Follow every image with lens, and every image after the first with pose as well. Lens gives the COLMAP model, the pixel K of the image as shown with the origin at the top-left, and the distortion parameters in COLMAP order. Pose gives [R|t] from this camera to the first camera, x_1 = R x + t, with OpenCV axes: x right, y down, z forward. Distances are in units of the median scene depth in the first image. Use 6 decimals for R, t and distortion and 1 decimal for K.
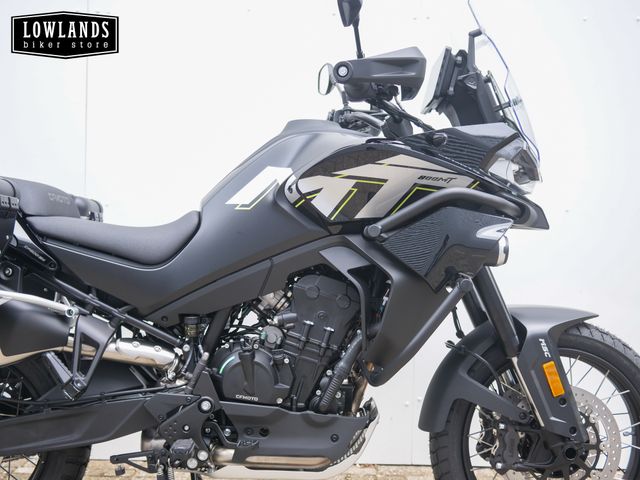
lens RADIAL K [[758.0, 0, 319.9], [0, 758.0, 238.6], [0, 0, 1]] dist [0.006083, 0.000000]
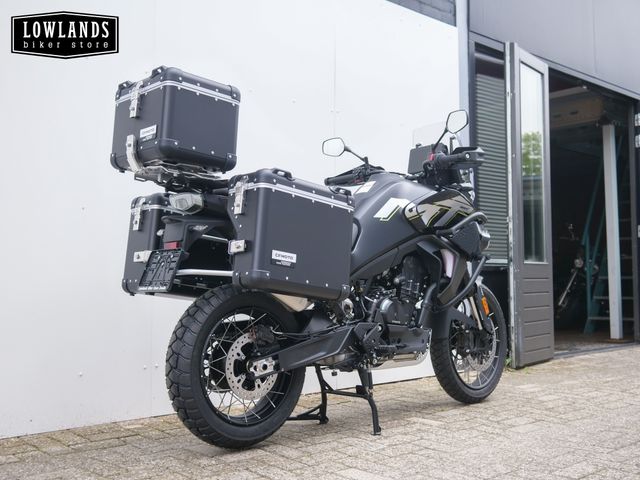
lens RADIAL K [[758.0, 0, 319.2], [0, 758.0, 241.9], [0, 0, 1]] dist [0.006083, 0.000000]
pose [[0.695901, 0.017293, 0.717929, -1.587953], [0.035331, 0.997675, -0.058278, 0.118853], [-0.717268, 0.065921, 0.693672, -0.159690]]
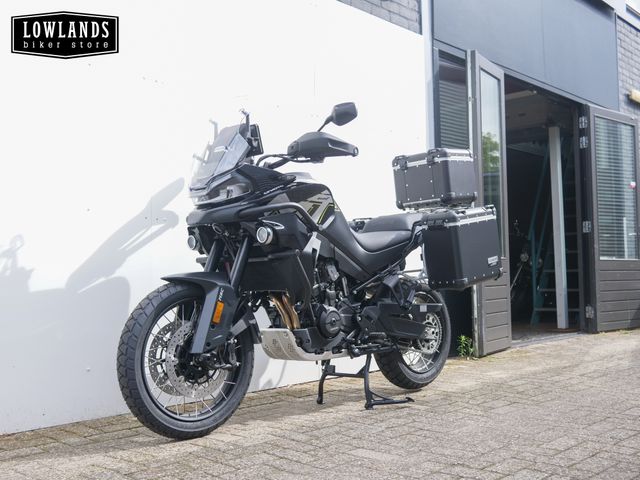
lens RADIAL K [[758.0, 0, 320.6], [0, 758.0, 238.5], [0, 0, 1]] dist [0.006083, 0.000000]
pose [[0.631571, 0.011919, 0.775226, -1.710967], [0.048318, 0.997333, -0.054698, 0.116555], [-0.773811, 0.072003, 0.629311, -0.140743]]
